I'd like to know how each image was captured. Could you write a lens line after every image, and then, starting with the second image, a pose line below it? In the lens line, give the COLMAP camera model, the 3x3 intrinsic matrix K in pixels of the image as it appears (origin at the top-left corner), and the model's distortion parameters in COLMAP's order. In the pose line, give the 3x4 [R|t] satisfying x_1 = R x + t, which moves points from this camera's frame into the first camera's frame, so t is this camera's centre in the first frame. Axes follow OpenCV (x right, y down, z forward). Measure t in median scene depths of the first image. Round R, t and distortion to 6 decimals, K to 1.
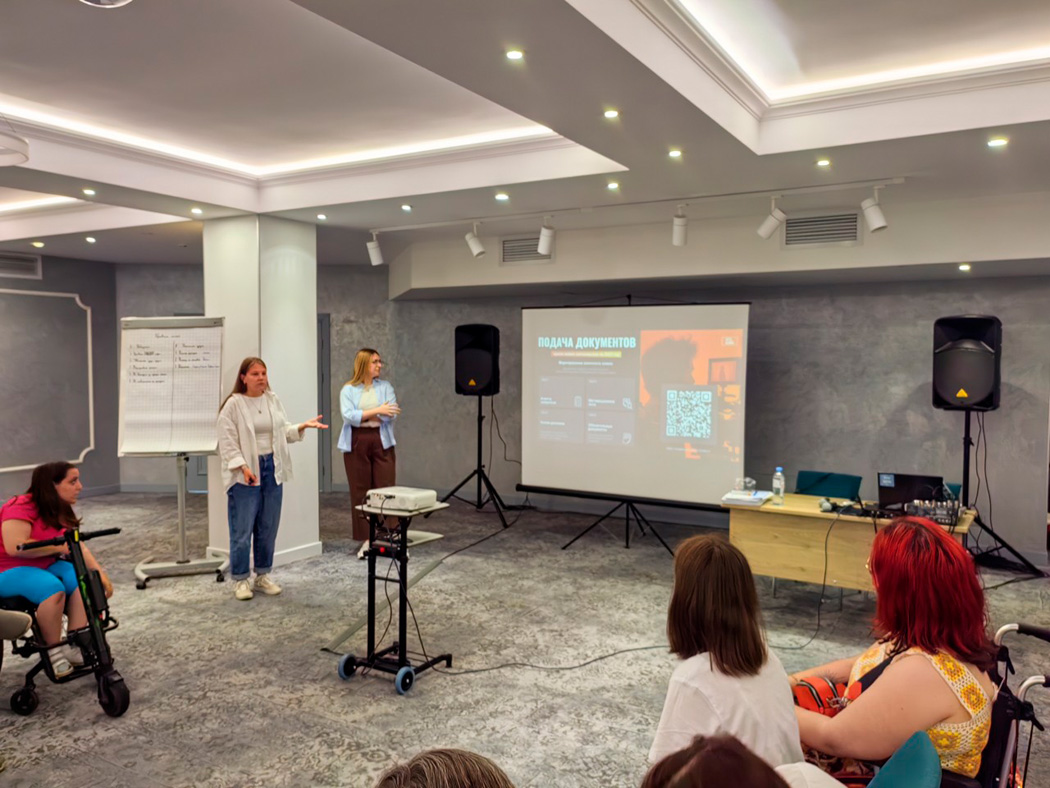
lens RADIAL K [[839.3, 0, 521.4], [0, 839.3, 395.9], [0, 0, 1]] dist [0.038409, 0.003225]
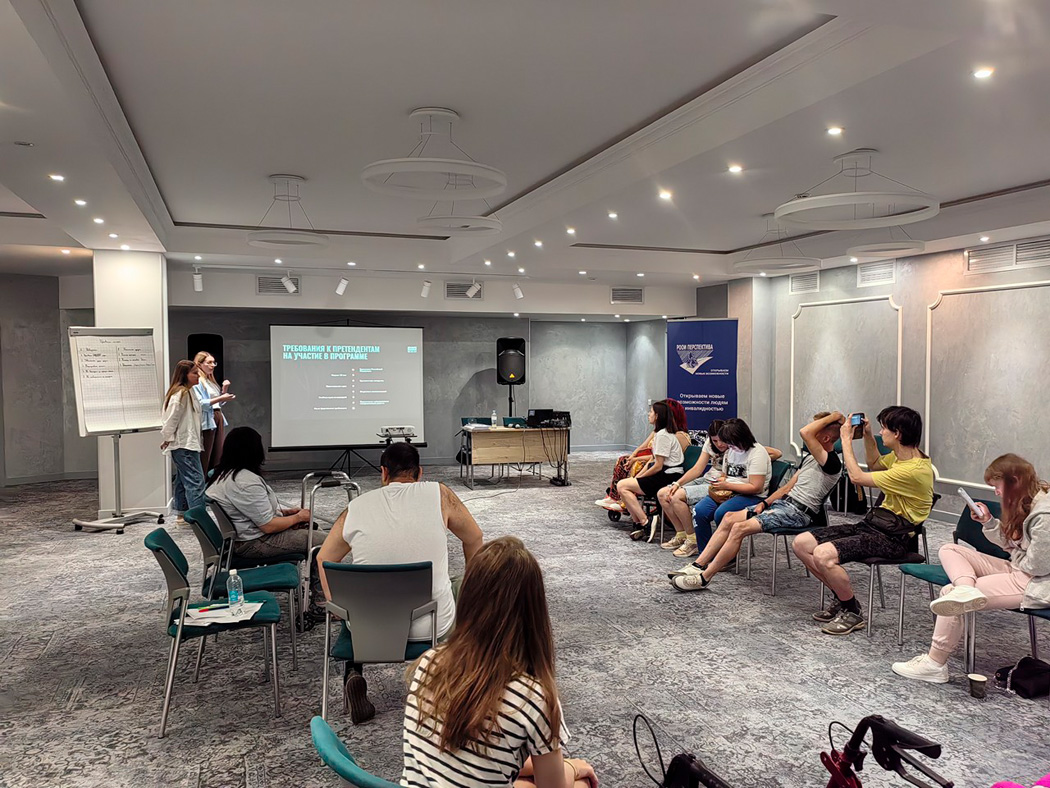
lens RADIAL K [[841.9, 0, 523.3], [0, 841.9, 389.1], [0, 0, 1]] dist [0.038939, 0.008382]
pose [[0.649144, -0.029081, 0.760109, -0.965809], [0.041614, 0.999130, 0.002686, 0.023869], [-0.759526, 0.029888, 0.649790, -0.316307]]
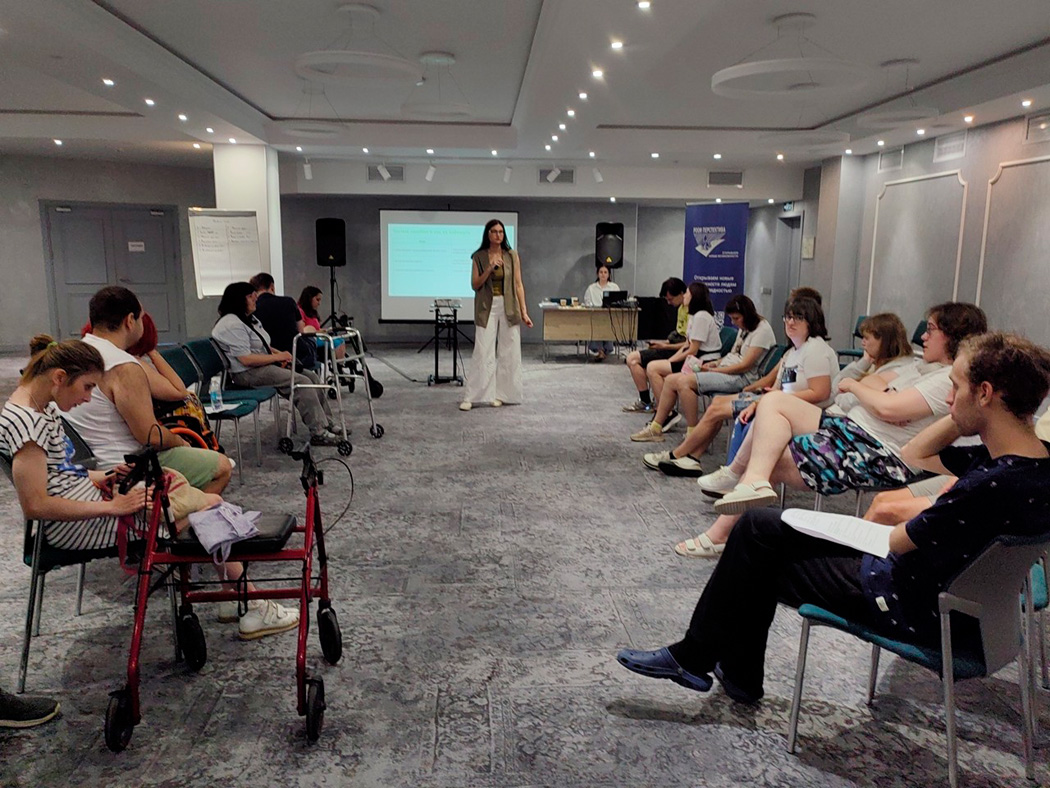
lens RADIAL K [[839.3, 0, 521.4], [0, 839.3, 395.9], [0, 0, 1]] dist [0.038409, 0.003225]
pose [[0.835519, -0.086248, 0.542650, -0.803628], [0.021701, 0.992013, 0.124257, 0.066508], [-0.549033, -0.092043, 0.830717, -0.629092]]
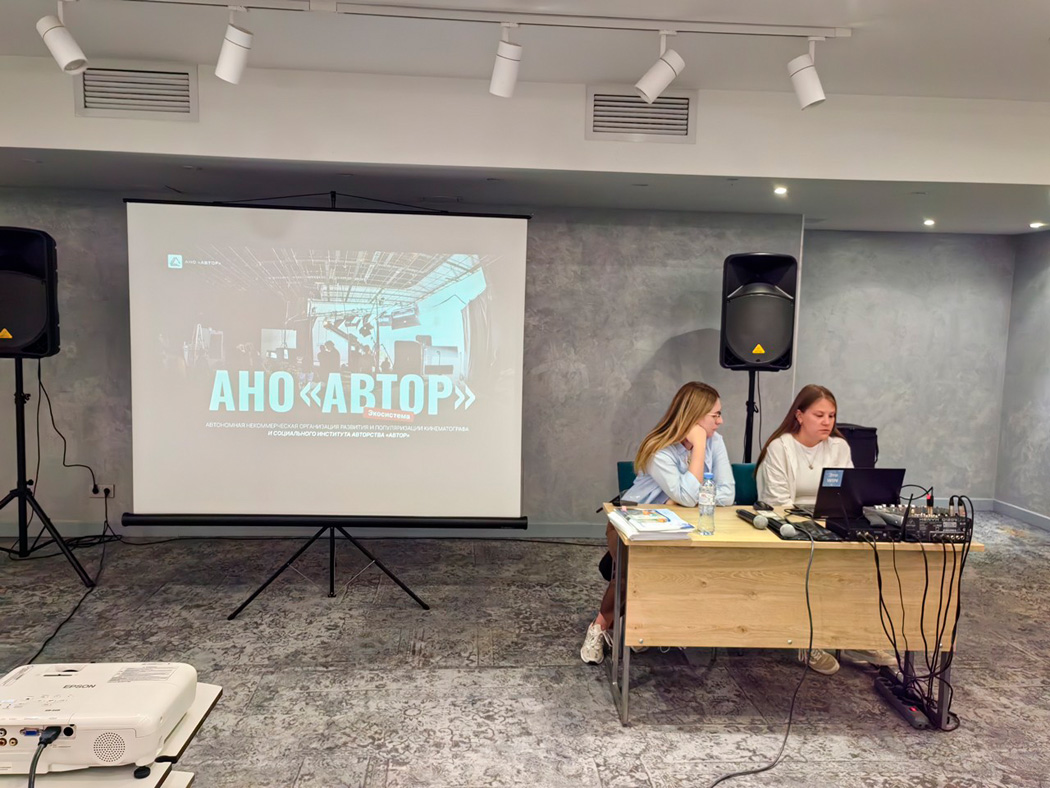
lens RADIAL K [[834.0, 0, 519.6], [0, 834.0, 397.3], [0, 0, 1]] dist [0.014149, 0.004556]
pose [[0.822512, -0.038983, 0.567410, -0.121826], [0.007276, 0.998288, 0.058037, -0.004922], [-0.568701, -0.043608, 0.821387, 0.459309]]
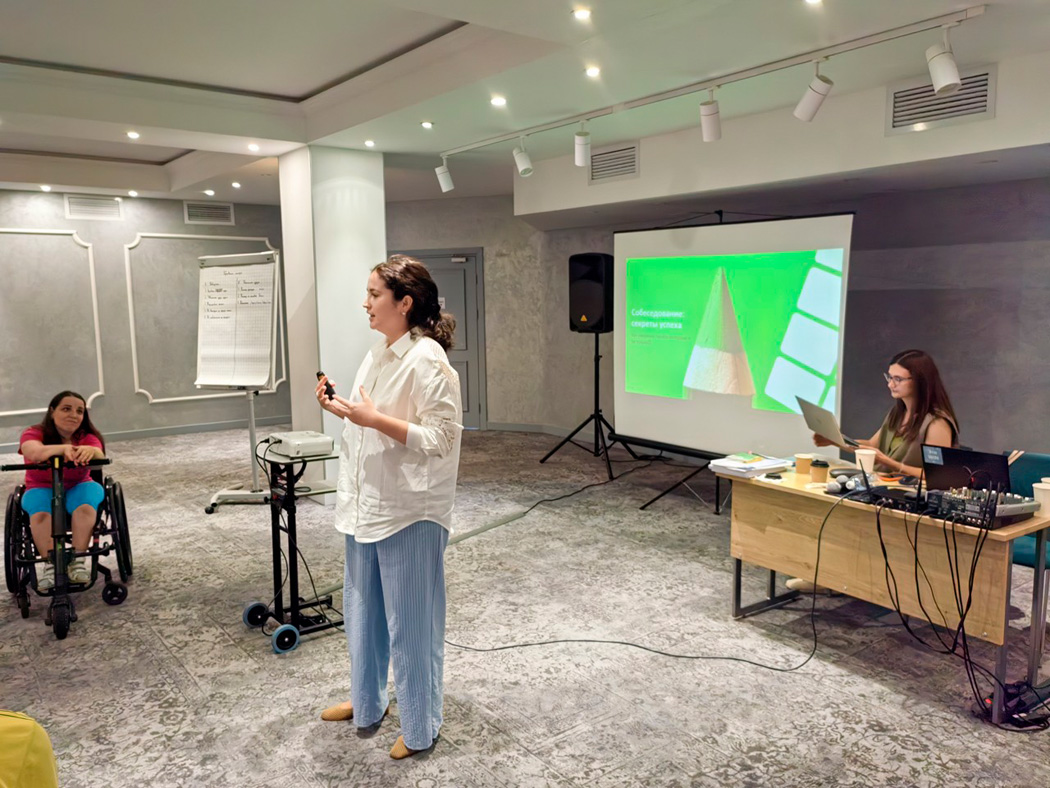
lens RADIAL K [[841.9, 0, 523.3], [0, 841.9, 389.1], [0, 0, 1]] dist [0.038939, 0.008382]
pose [[0.922109, 0.029875, -0.385774, 0.301041], [-0.003987, 0.997696, 0.067733, -0.001114], [0.386909, -0.060919, 0.920103, 0.170958]]
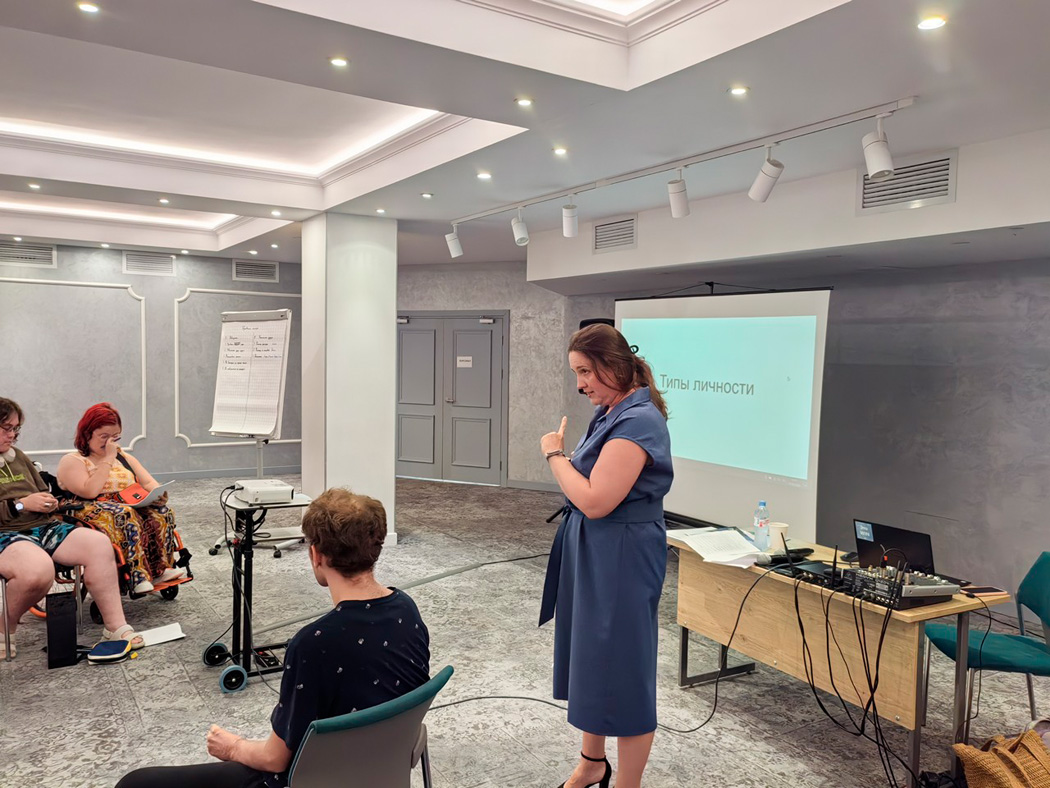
lens RADIAL K [[831.9, 0, 521.8], [0, 831.9, 392.6], [0, 0, 1]] dist [0.068527, -0.052414]
pose [[0.885834, 0.038000, -0.462444, 0.387538], [-0.040763, 0.999161, 0.004021, -0.005739], [0.462209, 0.015289, 0.886639, 0.190745]]
